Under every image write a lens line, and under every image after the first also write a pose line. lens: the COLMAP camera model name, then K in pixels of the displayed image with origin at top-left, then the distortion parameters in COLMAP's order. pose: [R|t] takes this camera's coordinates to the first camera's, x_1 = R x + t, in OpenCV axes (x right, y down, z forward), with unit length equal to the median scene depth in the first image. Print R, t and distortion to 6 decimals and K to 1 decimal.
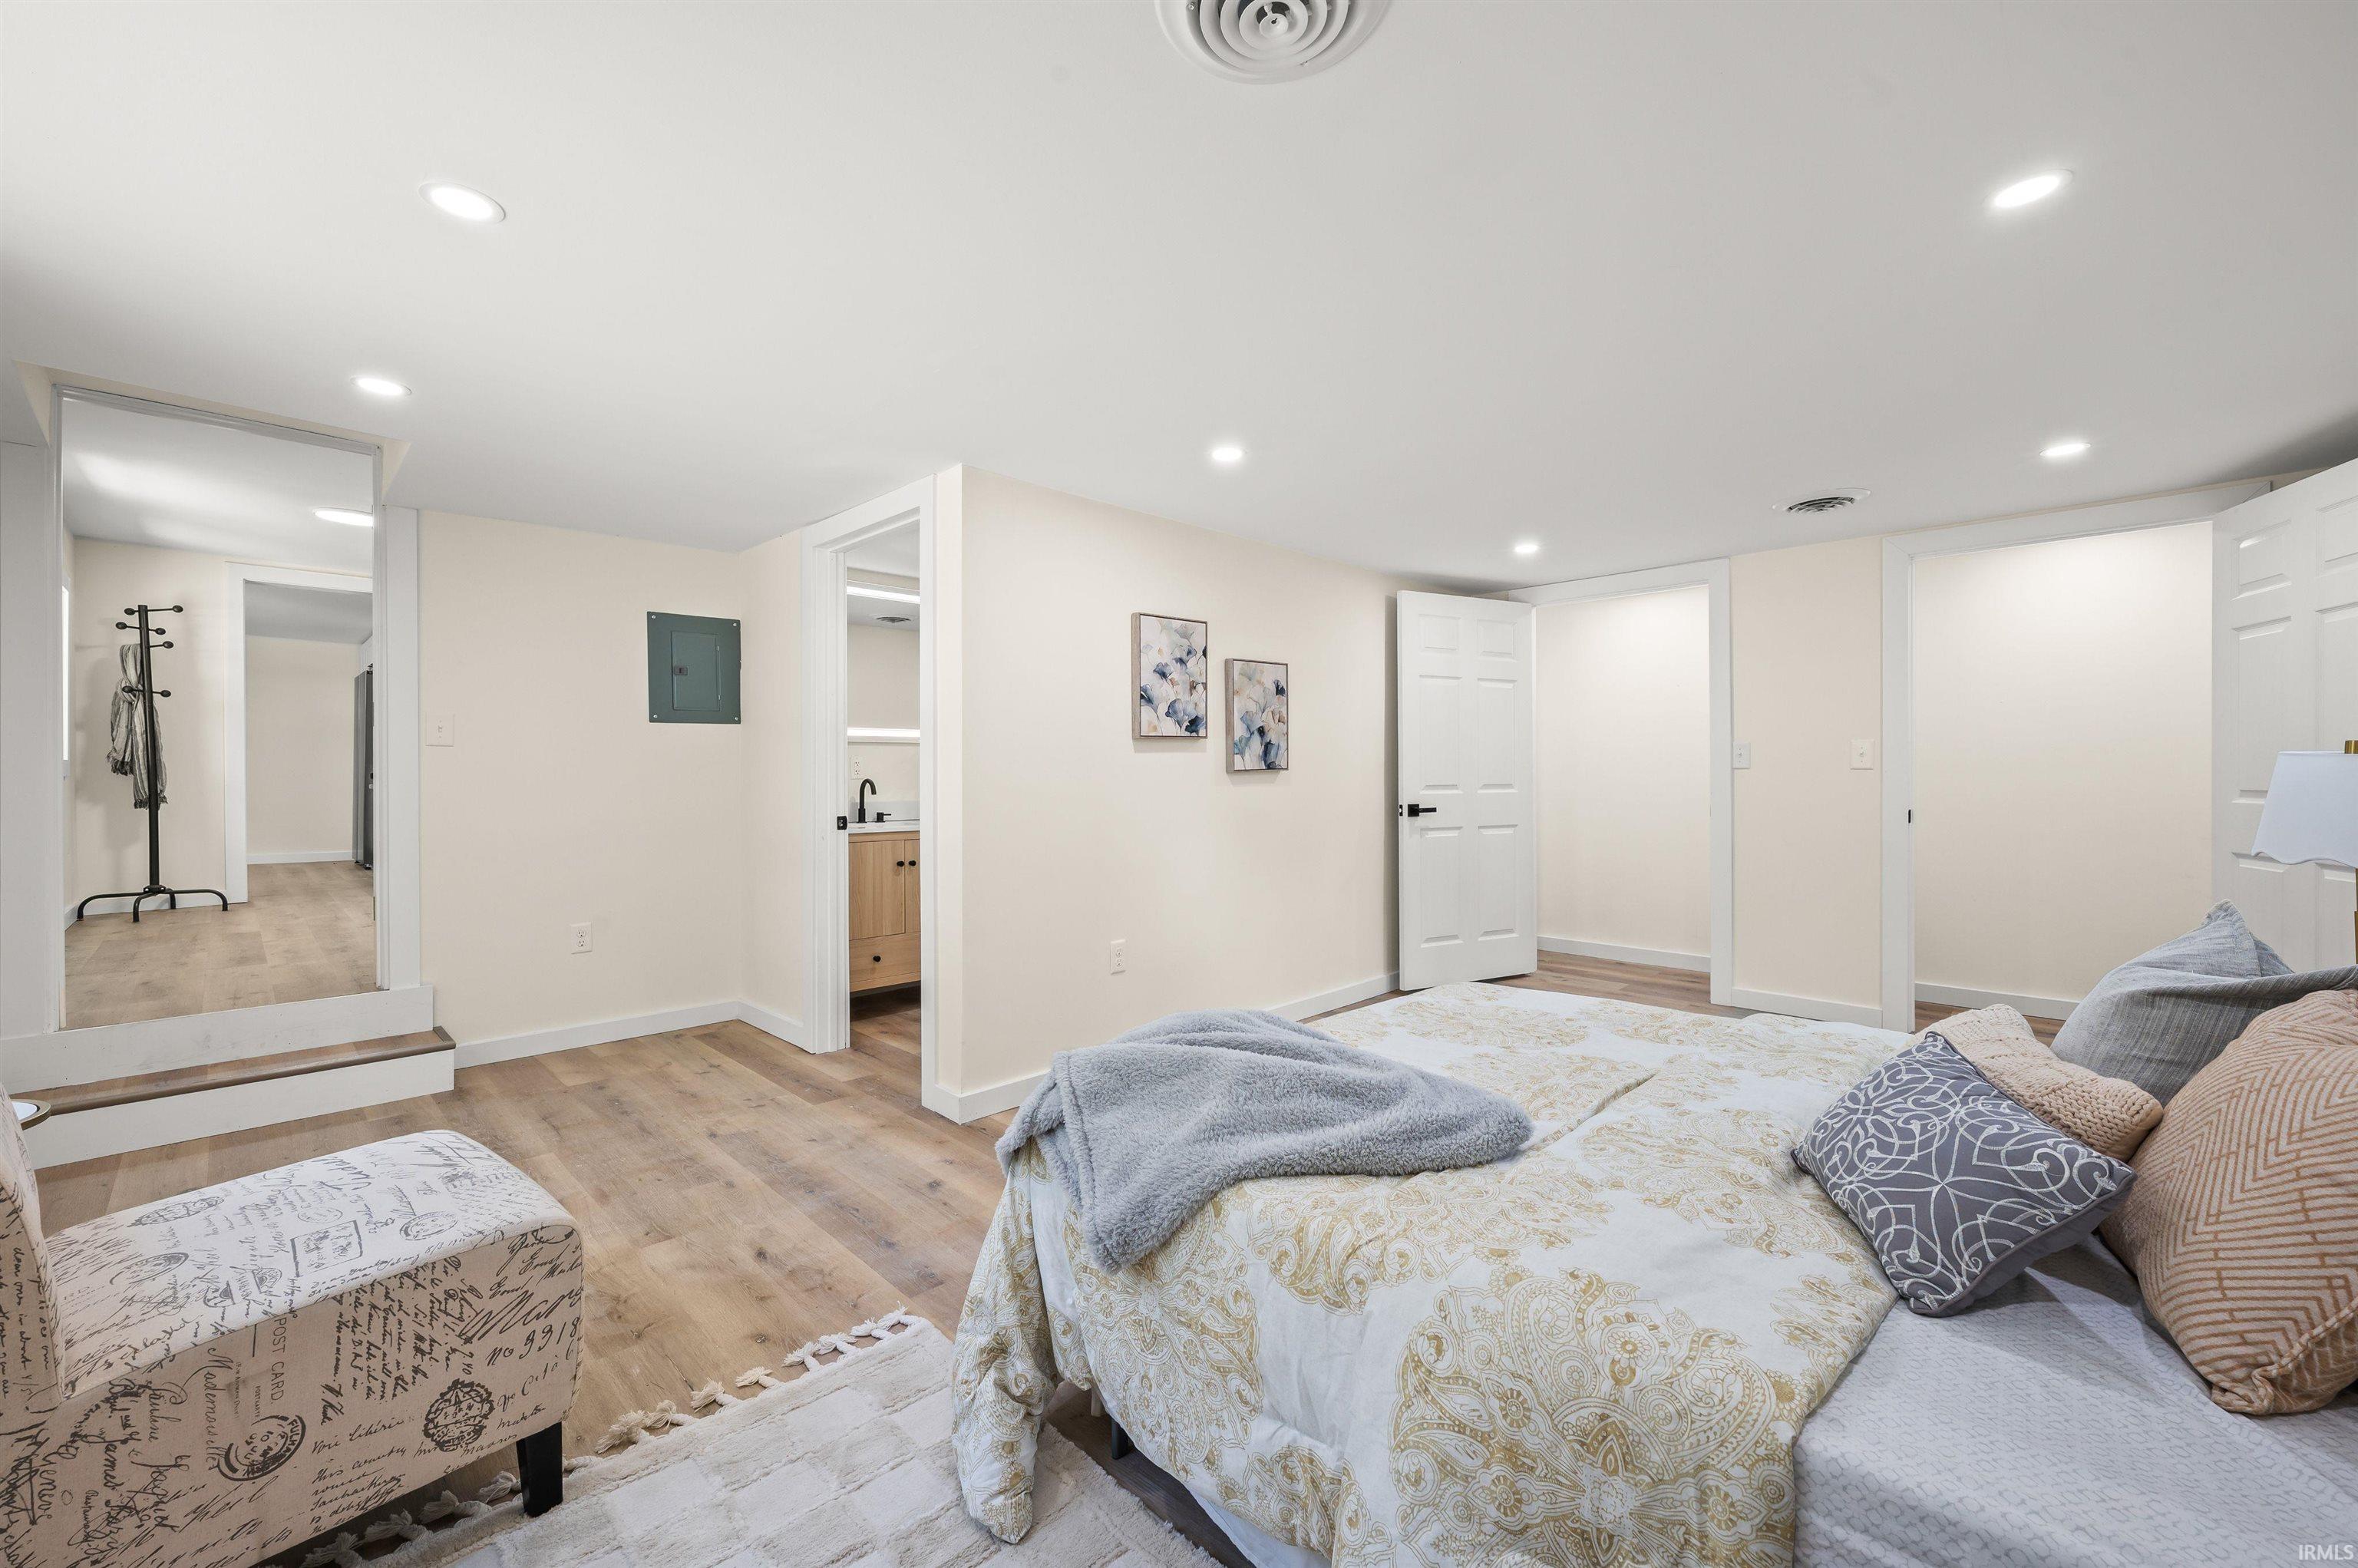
lens RADIAL K [[943.2, 0, 1170.6], [0, 943.2, 785.2], [0, 0, 1]] dist [-0.000644, 0.000061]
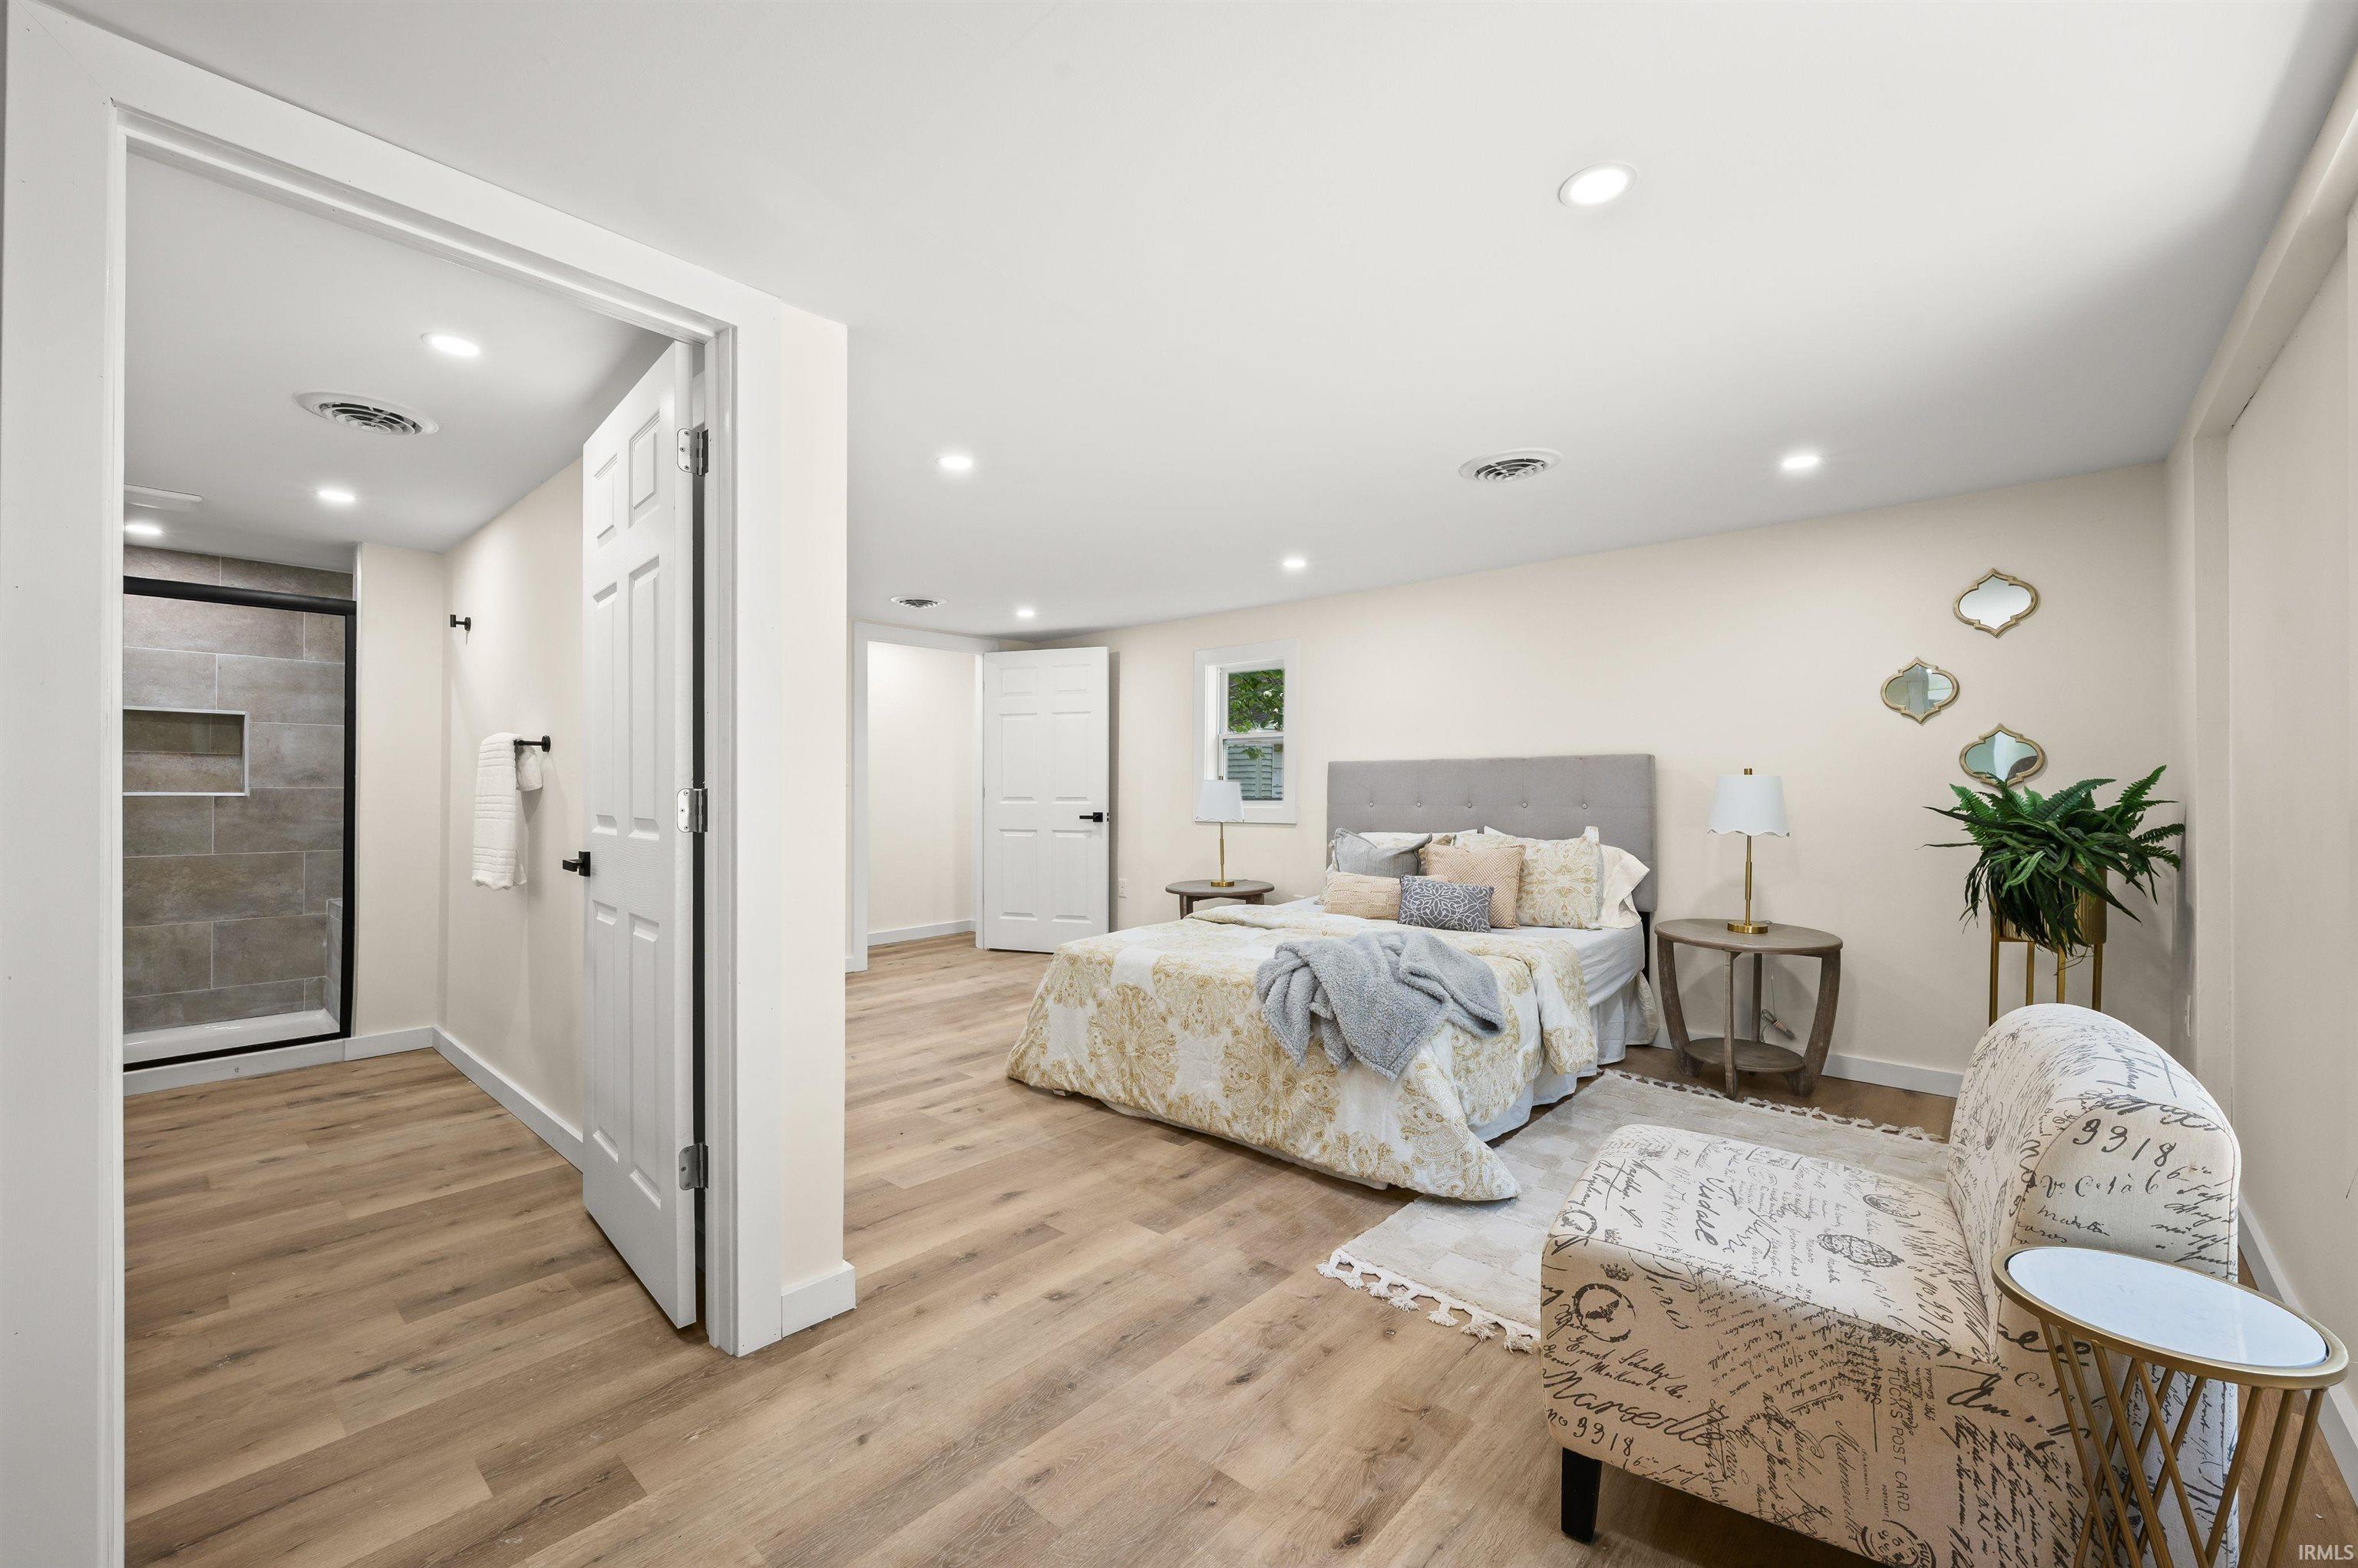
lens RADIAL K [[945.0, 0, 1170.3], [0, 945.0, 782.0], [0, 0, 1]] dist [0.000555, -0.000168]
pose [[-0.053691, 0.008129, 0.998525, -1.192804], [0.013633, 0.999880, -0.007406, -0.010320], [-0.998465, 0.013216, -0.053795, 1.051790]]
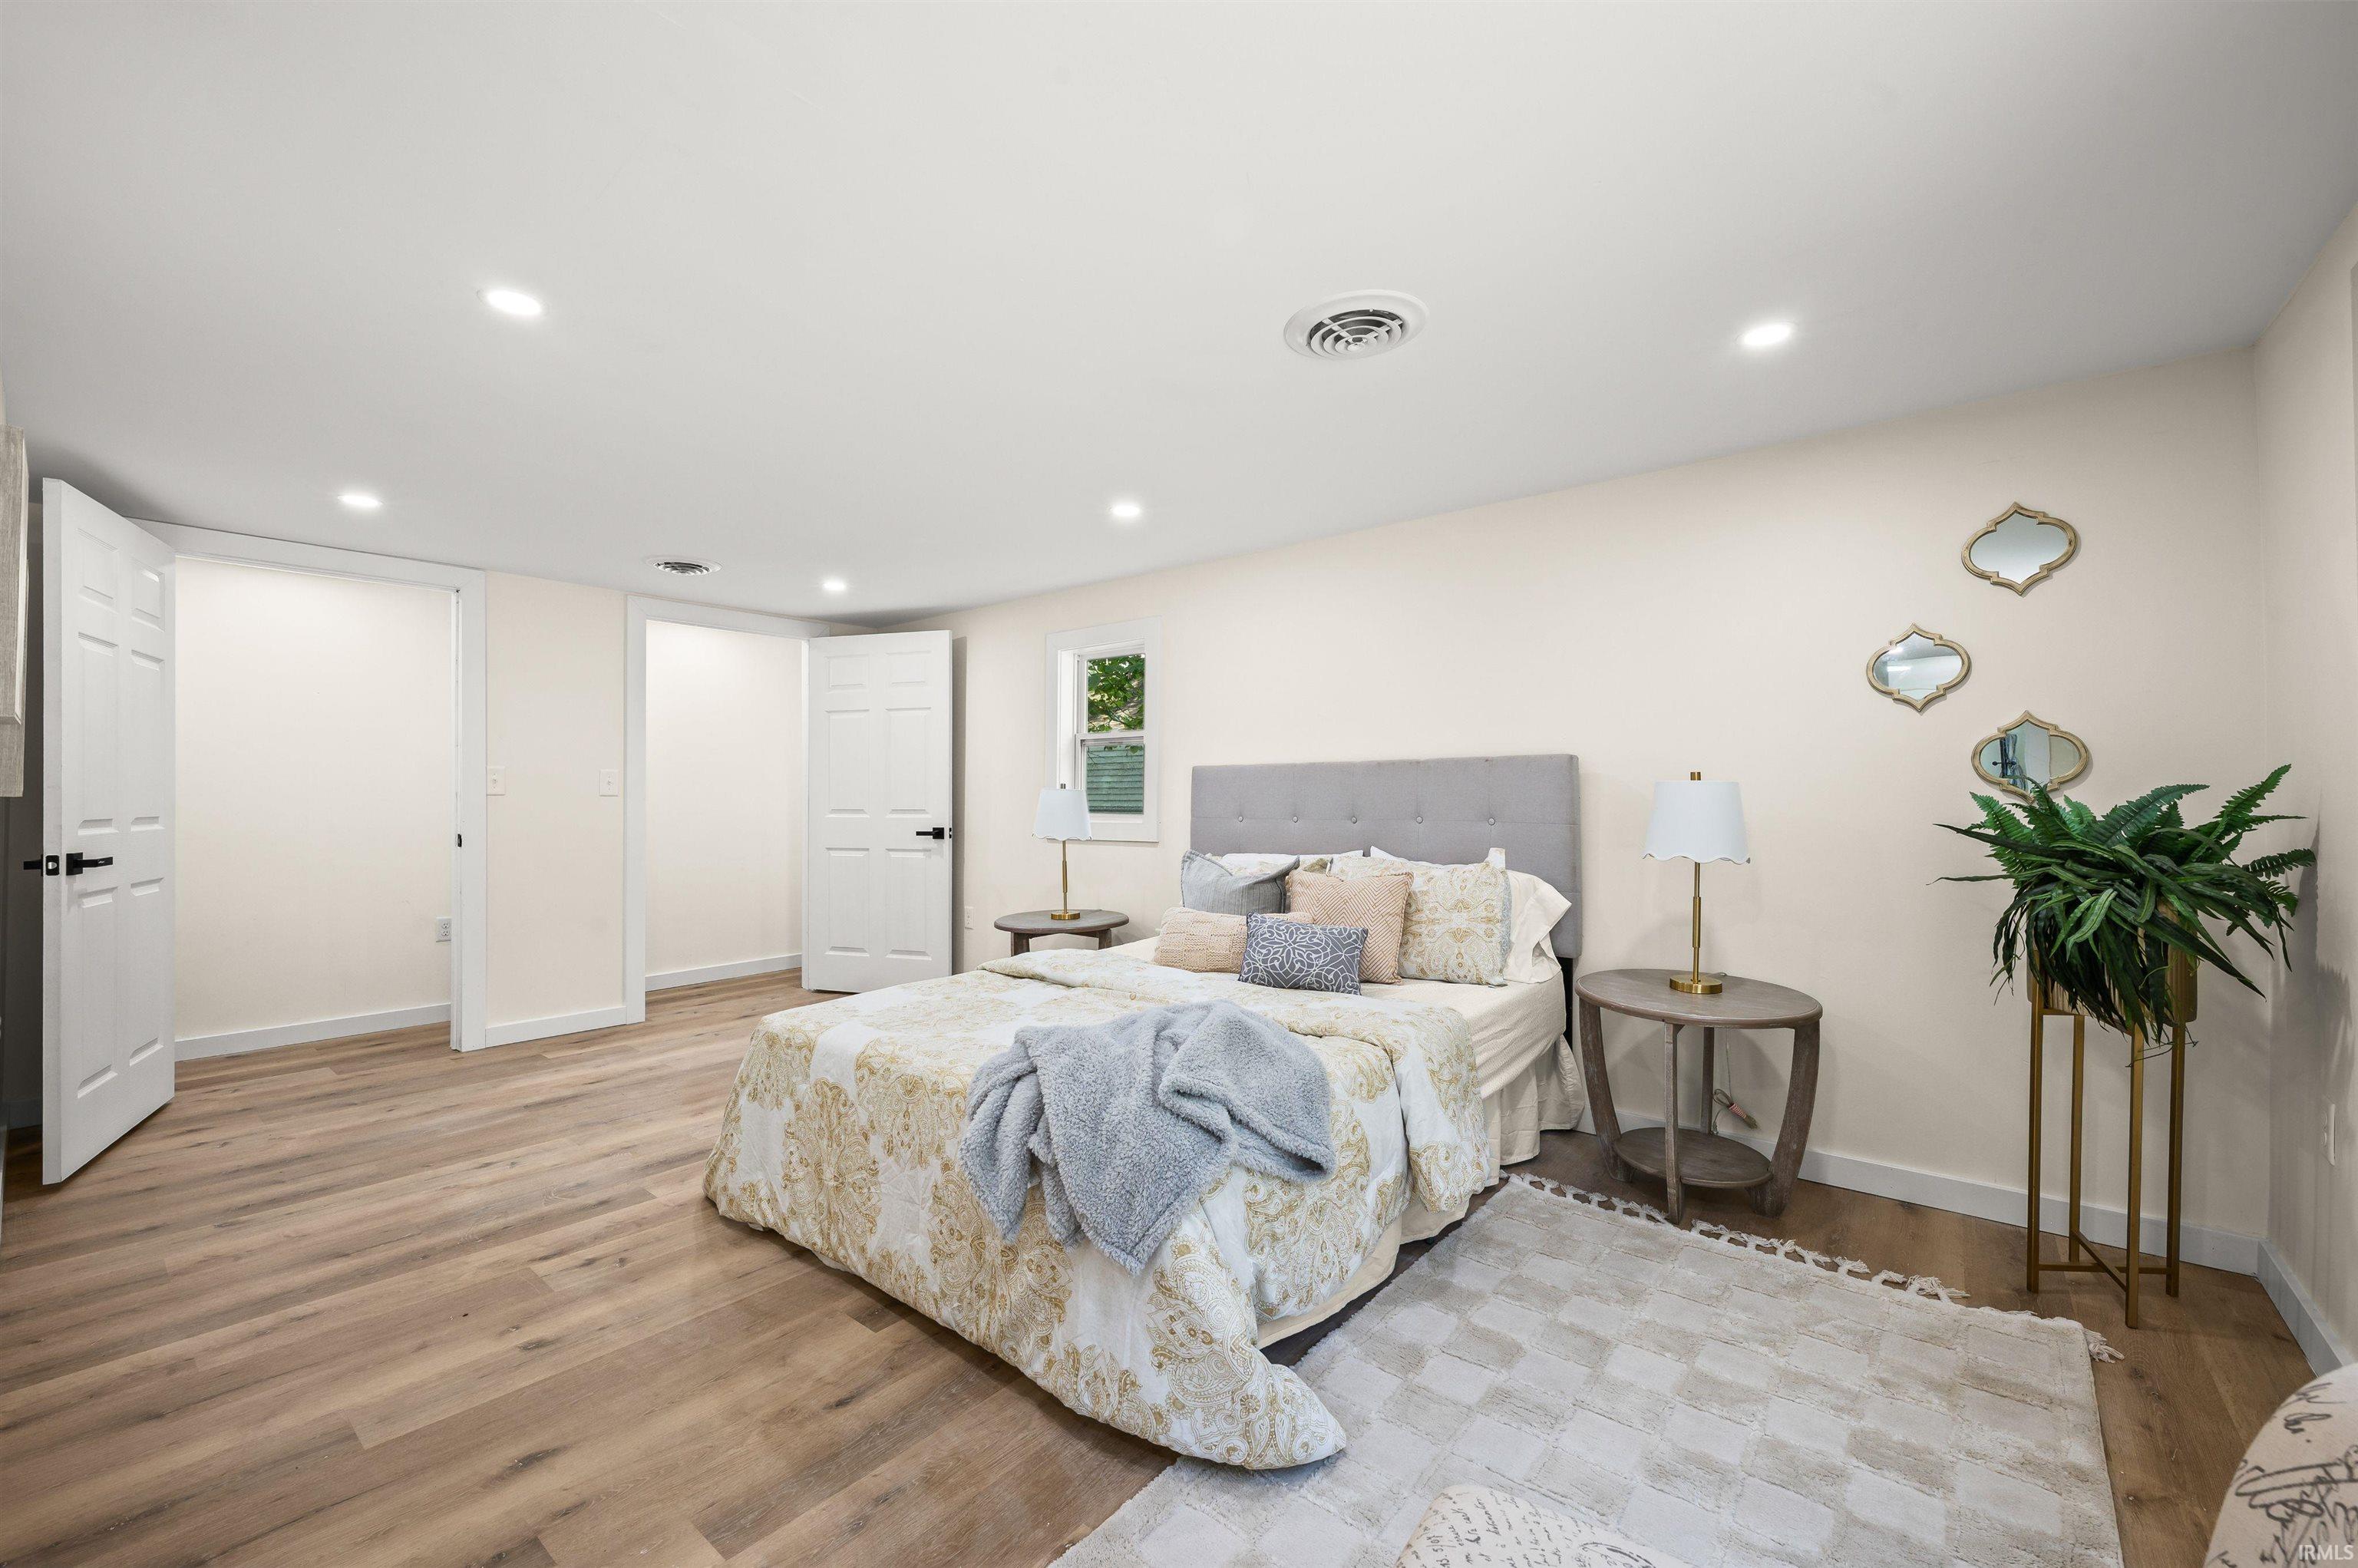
lens RADIAL K [[943.2, 0, 1170.6], [0, 943.2, 785.2], [0, 0, 1]] dist [-0.000644, 0.000061]
pose [[-0.095477, 0.015389, 0.995313, -0.795227], [0.014656, 0.999794, -0.014052, -0.007915], [-0.995324, 0.013245, -0.095683, 0.780204]]
